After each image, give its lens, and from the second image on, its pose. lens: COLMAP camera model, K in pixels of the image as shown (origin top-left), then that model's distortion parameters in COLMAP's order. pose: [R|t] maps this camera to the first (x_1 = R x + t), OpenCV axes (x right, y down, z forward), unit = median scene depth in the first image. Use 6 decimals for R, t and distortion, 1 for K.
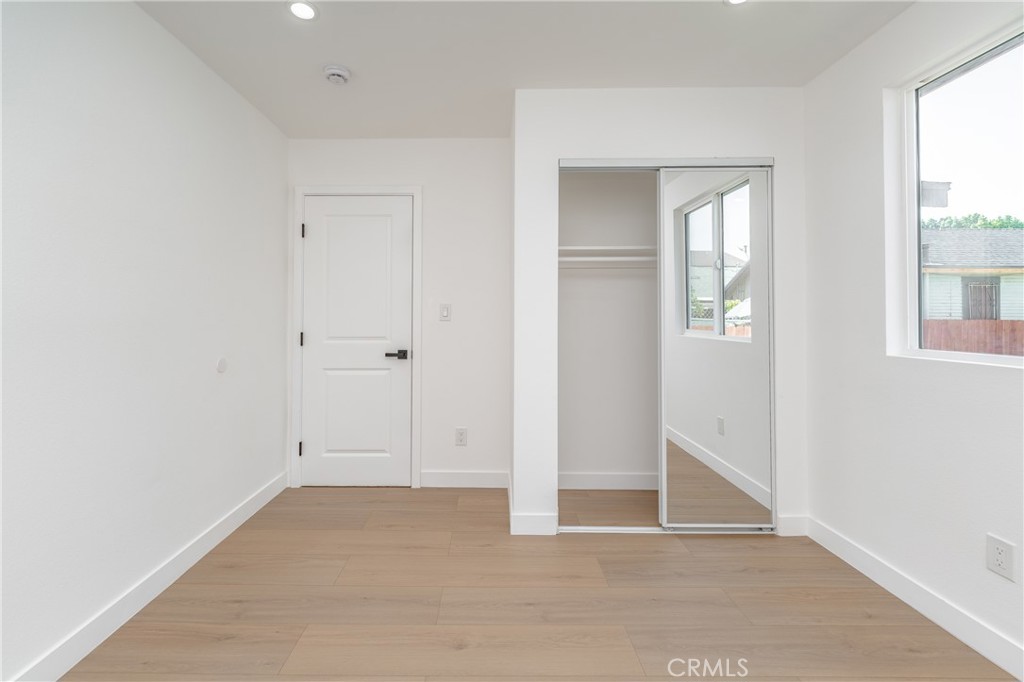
lens RADIAL K [[420.6, 0, 490.6], [0, 420.6, 335.7], [0, 0, 1]] dist [-0.001306, -0.000115]
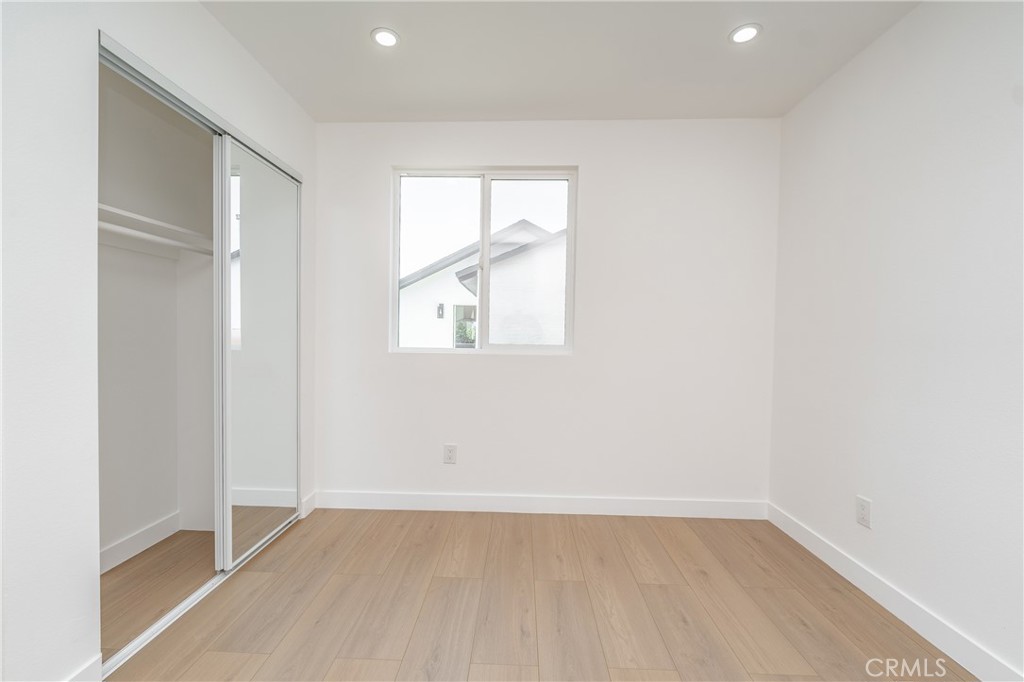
lens RADIAL K [[407.4, 0, 509.2], [0, 407.4, 341.6], [0, 0, 1]] dist [0.001194, -0.000274]
pose [[0.057041, -0.031013, 0.997890, -0.427096], [0.029985, 0.999120, 0.029338, -0.017630], [-0.997921, 0.028248, 0.057921, 0.434333]]
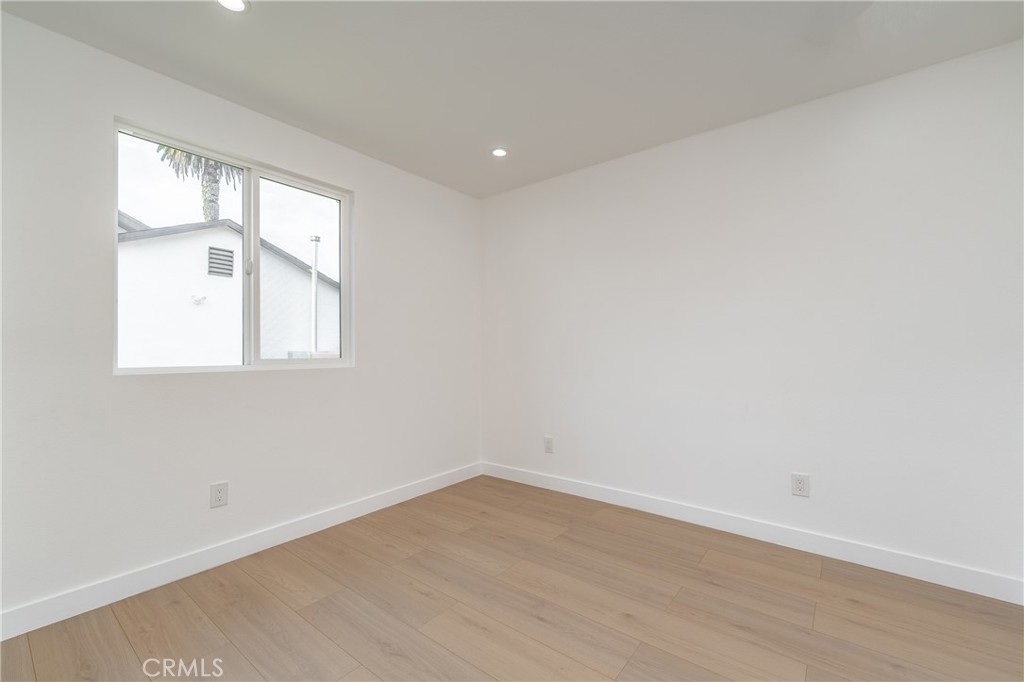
lens RADIAL K [[407.4, 0, 509.2], [0, 407.4, 341.6], [0, 0, 1]] dist [0.001194, -0.000274]
pose [[-0.754995, 0.002899, 0.655724, -0.426535], [0.021659, 0.999555, 0.020519, -0.033714], [-0.655373, 0.029694, -0.754721, 1.028818]]
